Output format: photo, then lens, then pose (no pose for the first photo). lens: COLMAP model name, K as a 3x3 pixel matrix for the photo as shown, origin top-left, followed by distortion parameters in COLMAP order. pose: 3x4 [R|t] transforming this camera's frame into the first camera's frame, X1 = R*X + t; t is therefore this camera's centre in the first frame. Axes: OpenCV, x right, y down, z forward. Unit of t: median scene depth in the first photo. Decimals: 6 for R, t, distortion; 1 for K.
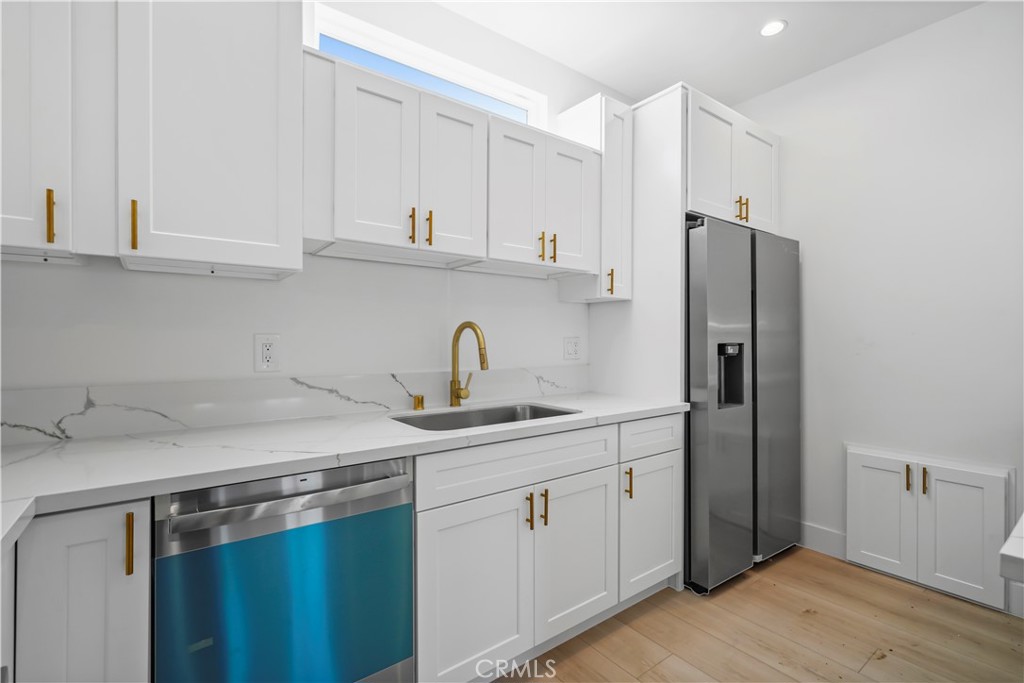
lens RADIAL K [[472.7, 0, 514.2], [0, 472.7, 339.4], [0, 0, 1]] dist [-0.009860, 0.001527]
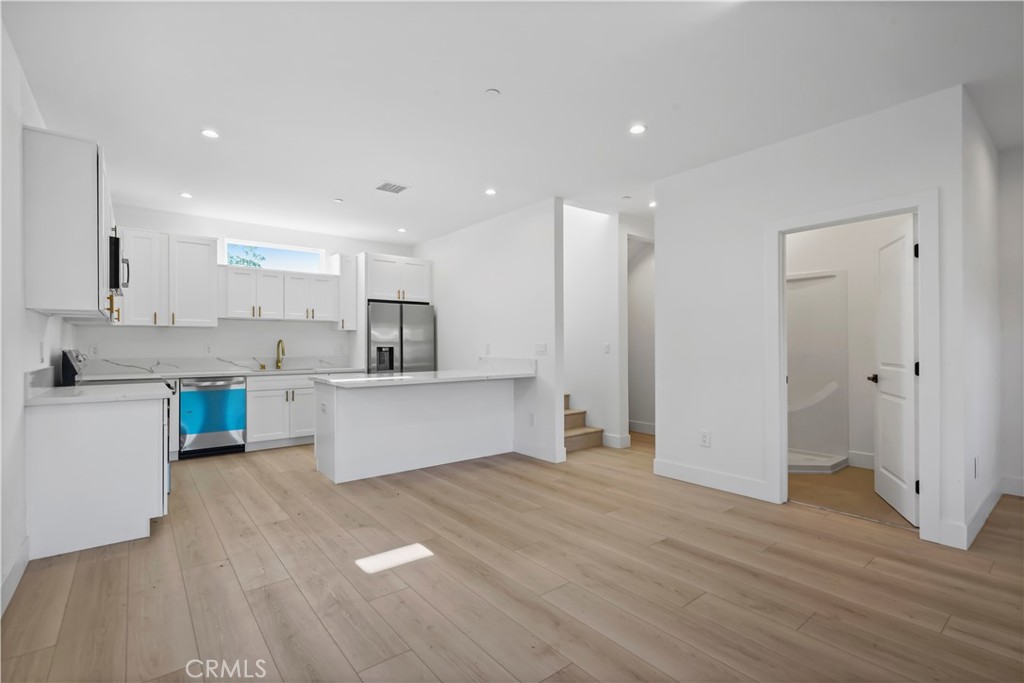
lens RADIAL K [[472.7, 0, 512.9], [0, 472.7, 342.2], [0, 0, 1]] dist [-0.009860, 0.001527]
pose [[0.999361, -0.001082, 0.035718, 1.382886], [0.001256, 0.999987, -0.004844, -0.006302], [-0.035712, 0.004886, 0.999350, -2.204499]]
